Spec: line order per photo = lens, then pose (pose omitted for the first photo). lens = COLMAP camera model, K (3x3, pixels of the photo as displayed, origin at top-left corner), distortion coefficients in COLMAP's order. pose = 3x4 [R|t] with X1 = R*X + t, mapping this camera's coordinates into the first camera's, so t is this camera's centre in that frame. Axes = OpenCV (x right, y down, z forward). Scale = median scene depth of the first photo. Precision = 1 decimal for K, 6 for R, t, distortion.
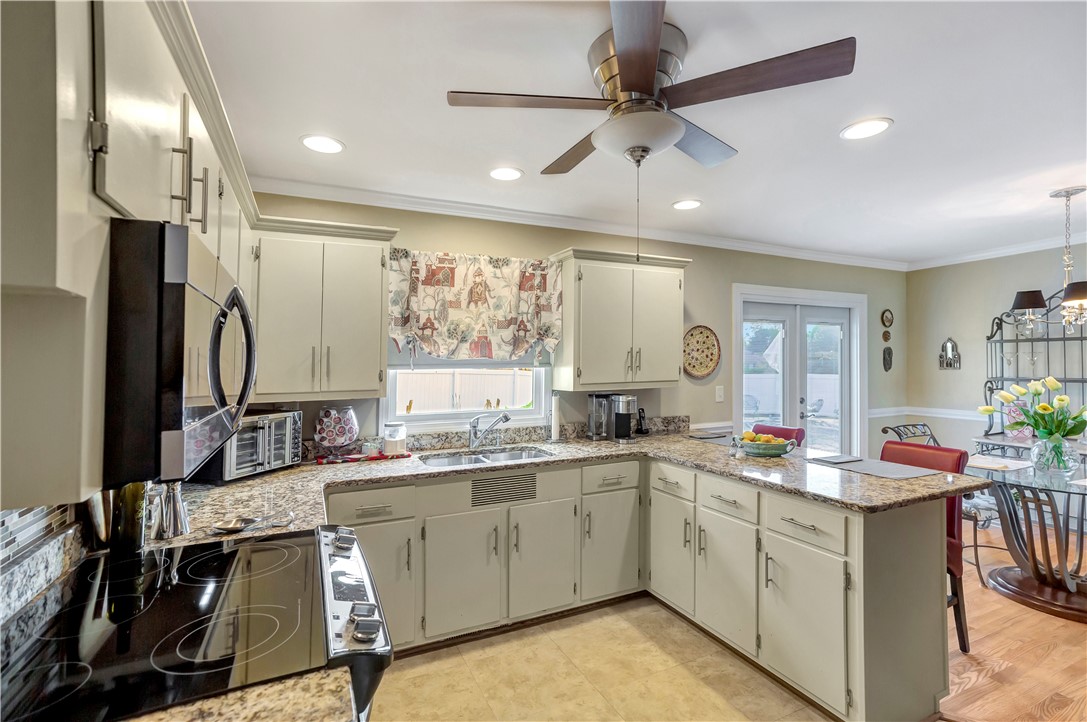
lens RADIAL K [[509.4, 0, 545.4], [0, 509.4, 354.3], [0, 0, 1]] dist [-0.009734, 0.006793]
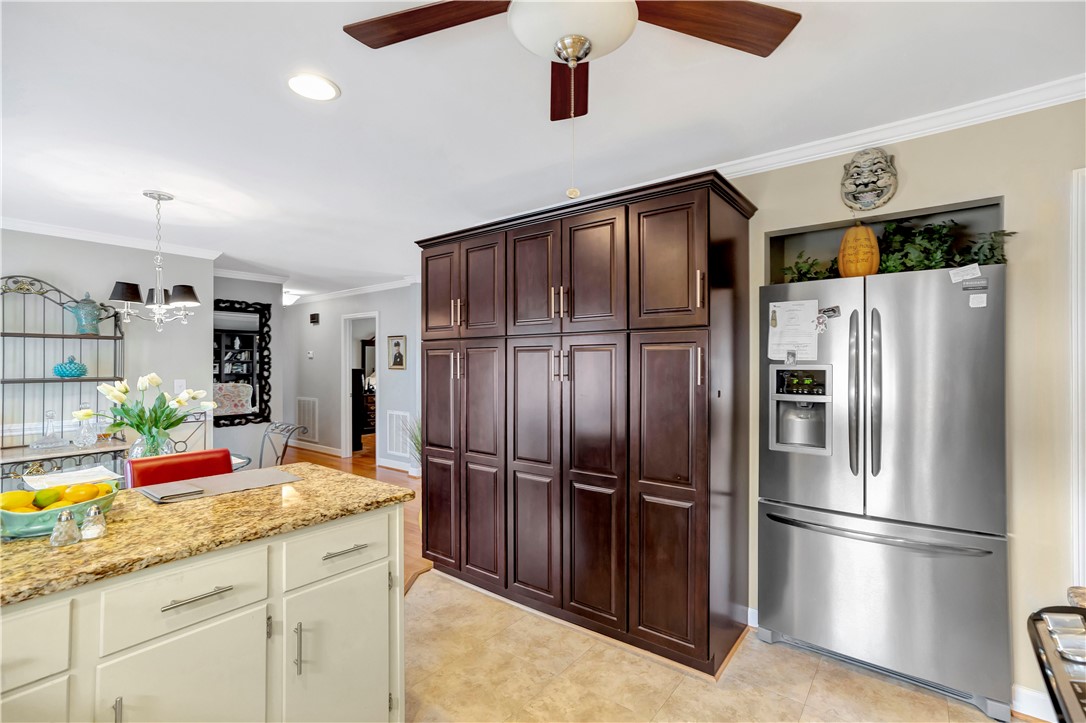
lens RADIAL K [[509.0, 0, 513.3], [0, 509.0, 356.5], [0, 0, 1]] dist [-0.009734, 0.006793]
pose [[-0.395010, 0.015098, 0.918553, -0.218902], [-0.007555, 0.999778, -0.019682, 0.029129], [-0.918646, -0.014715, -0.394808, 0.711696]]
